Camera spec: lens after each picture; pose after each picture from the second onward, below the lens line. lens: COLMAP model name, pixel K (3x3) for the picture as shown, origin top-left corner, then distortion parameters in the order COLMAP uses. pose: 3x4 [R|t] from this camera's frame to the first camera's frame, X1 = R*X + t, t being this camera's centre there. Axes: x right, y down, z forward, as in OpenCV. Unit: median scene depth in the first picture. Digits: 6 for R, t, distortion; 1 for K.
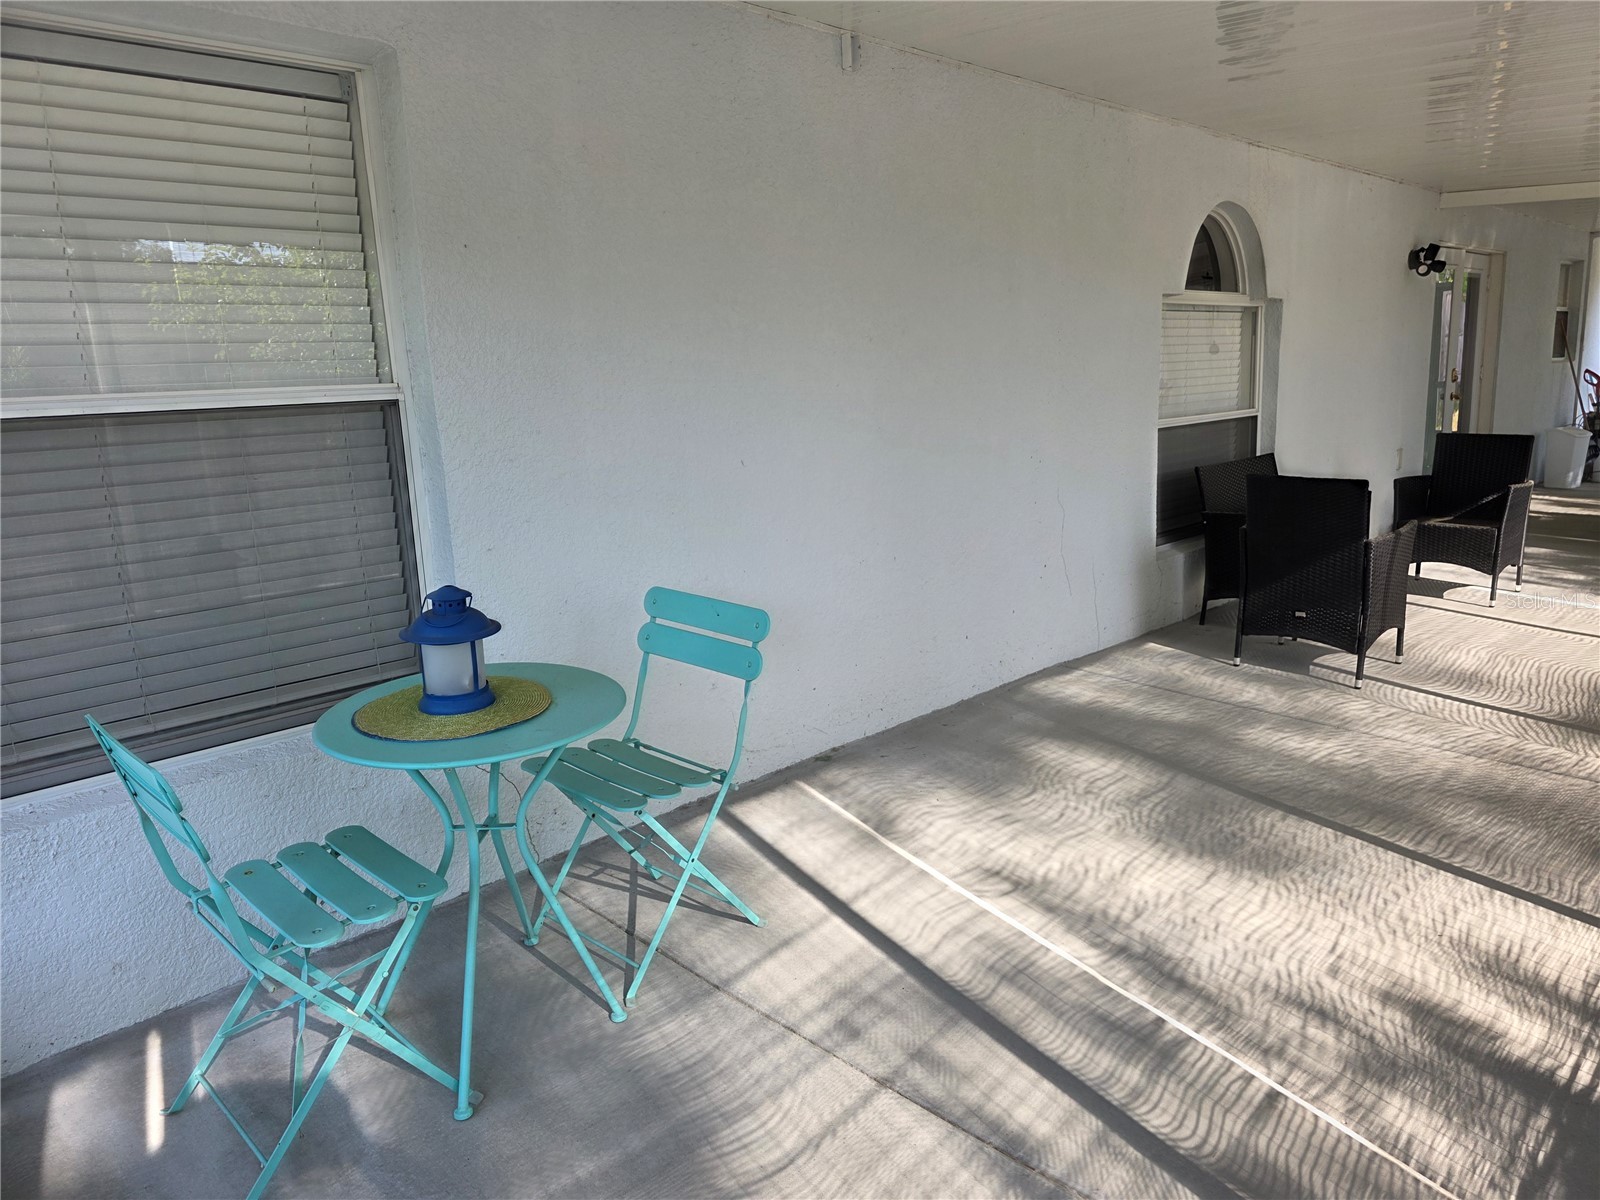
lens RADIAL K [[1100.6, 0, 800.0], [0, 1100.6, 600.0], [0, 0, 1]] dist [0.046412, -0.047078]
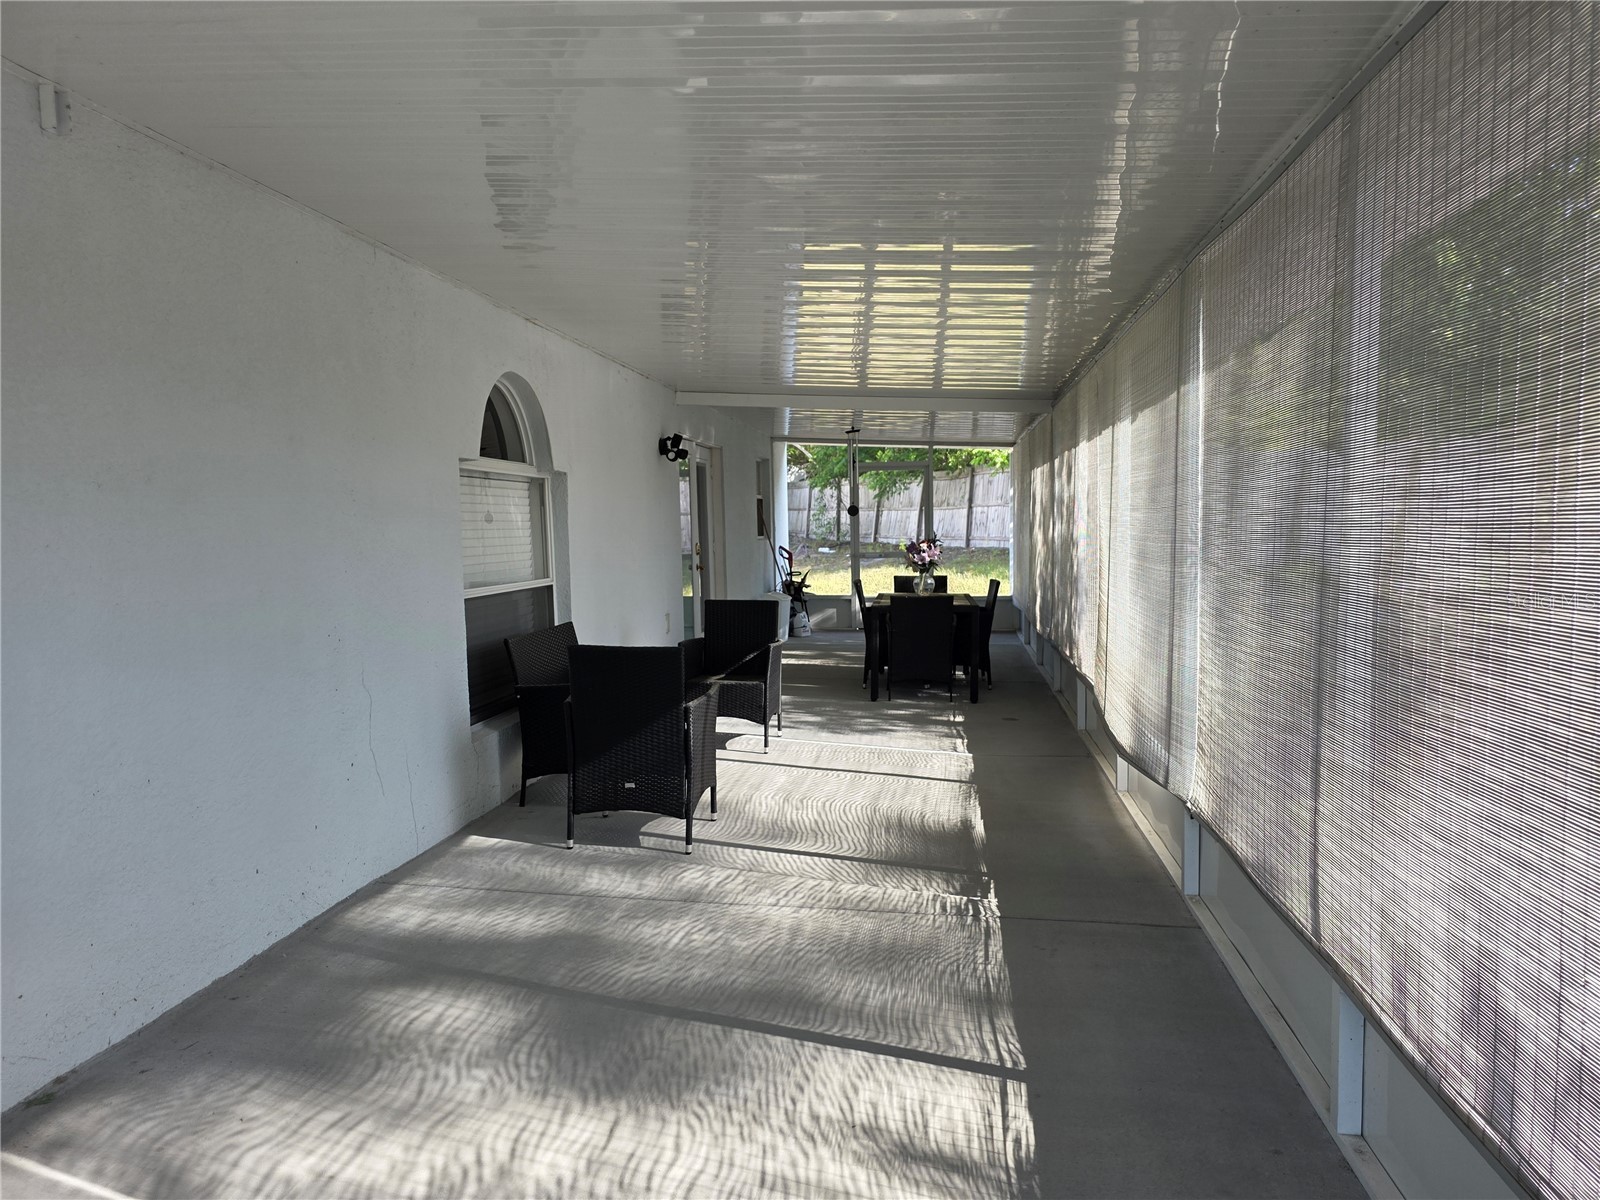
lens RADIAL K [[1100.6, 0, 800.0], [0, 1100.6, 600.0], [0, 0, 1]] dist [0.046412, -0.047078]
pose [[0.799143, -0.021573, 0.600753, -0.007308], [0.113712, 0.986739, -0.115830, -0.019293], [-0.590288, 0.160878, 0.790999, 0.125574]]
